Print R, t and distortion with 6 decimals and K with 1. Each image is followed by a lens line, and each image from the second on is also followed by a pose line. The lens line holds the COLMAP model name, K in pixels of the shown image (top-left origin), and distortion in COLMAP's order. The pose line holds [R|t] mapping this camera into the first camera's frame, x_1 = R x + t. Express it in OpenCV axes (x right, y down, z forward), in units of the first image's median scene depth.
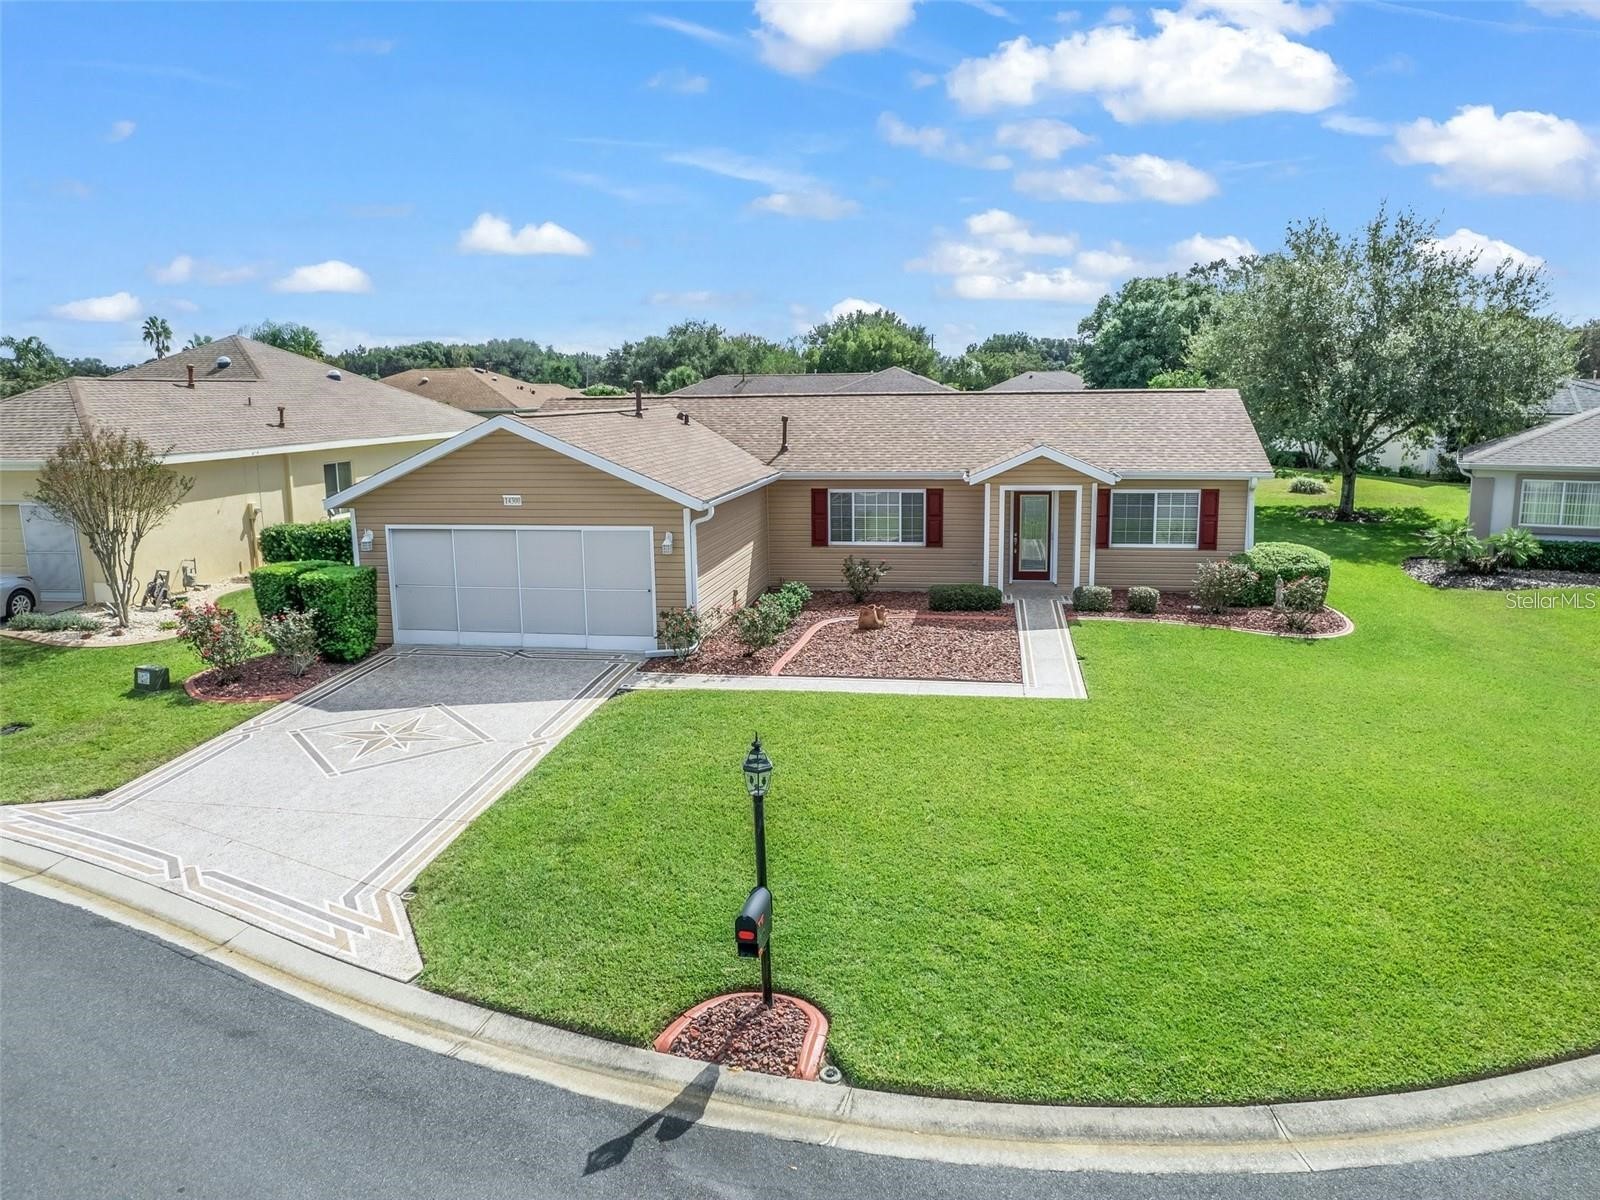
lens RADIAL K [[1149.5, 0, 800.0], [0, 1149.5, 600.0], [0, 0, 1]] dist [-0.080937, 0.072205]
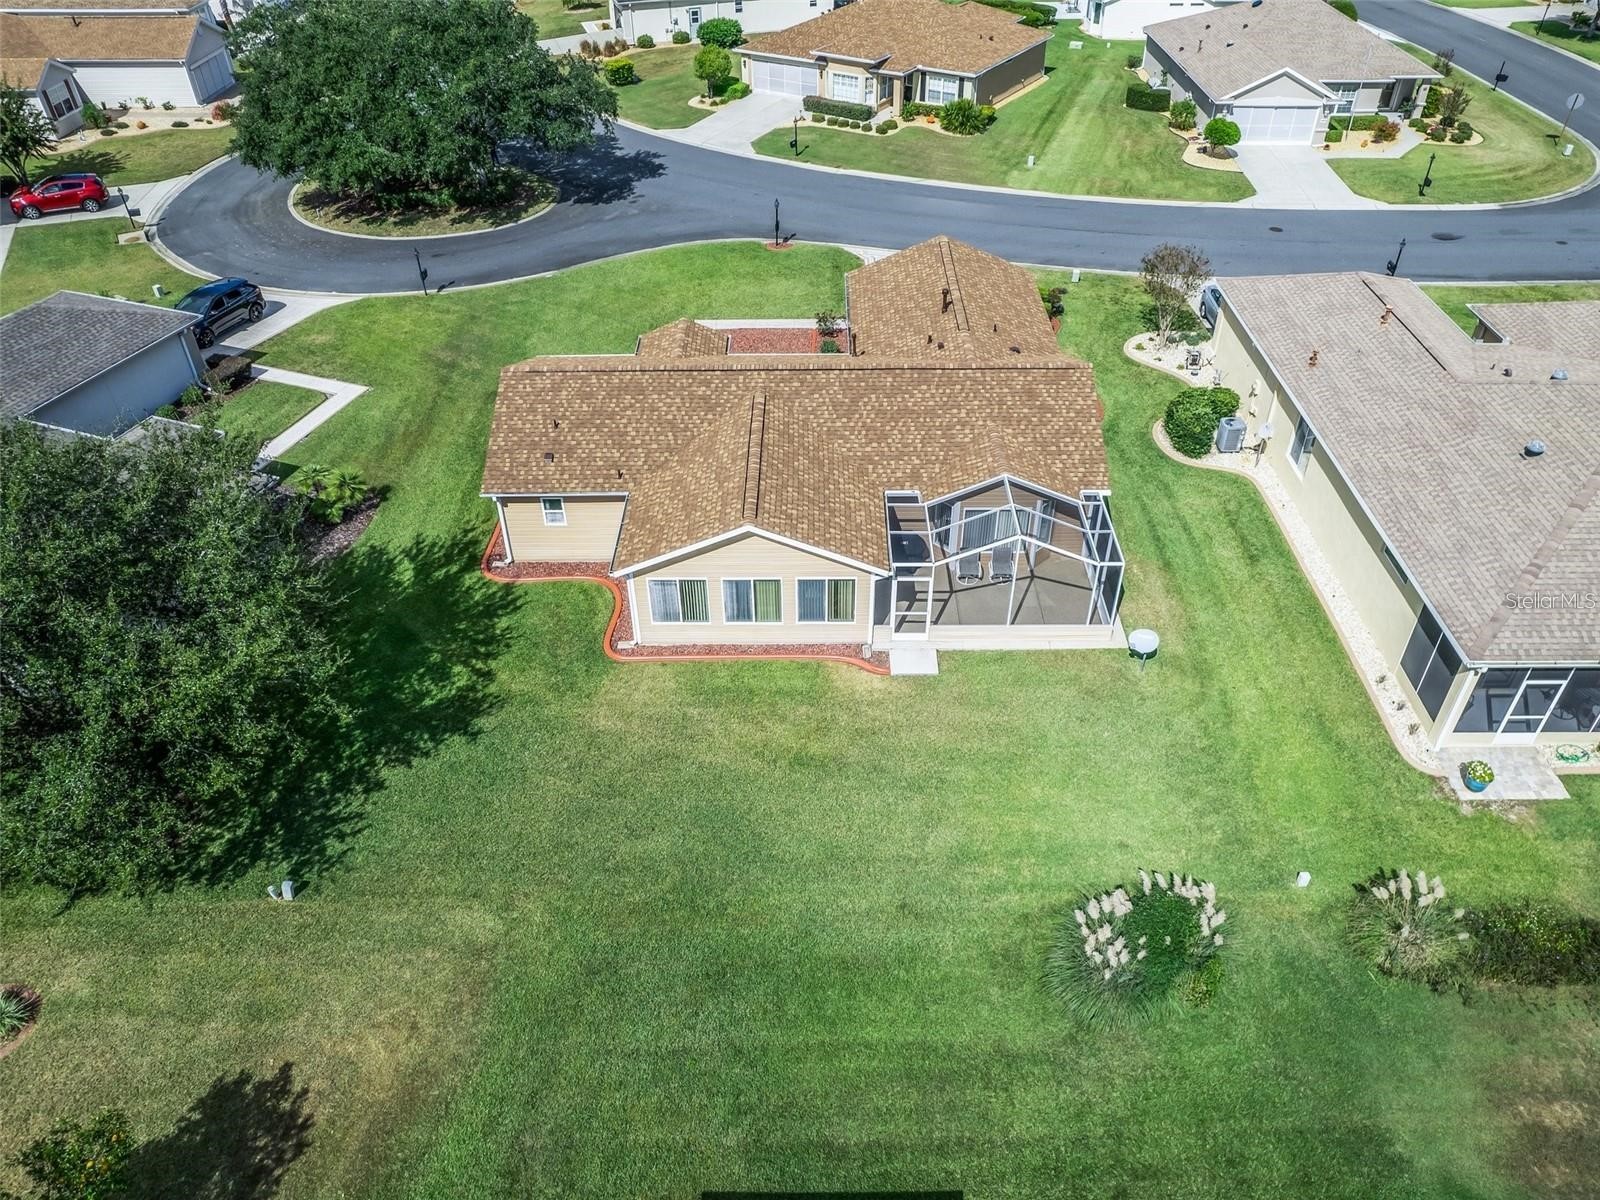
lens RADIAL K [[1149.5, 0, 800.0], [0, 1149.5, 600.0], [0, 0, 1]] dist [-0.080937, 0.072205]
pose [[-0.987540, 0.114411, -0.108055, 0.487208], [-0.006780, 0.655054, 0.755551, -2.012652], [0.157225, 0.746870, -0.646116, 4.301529]]
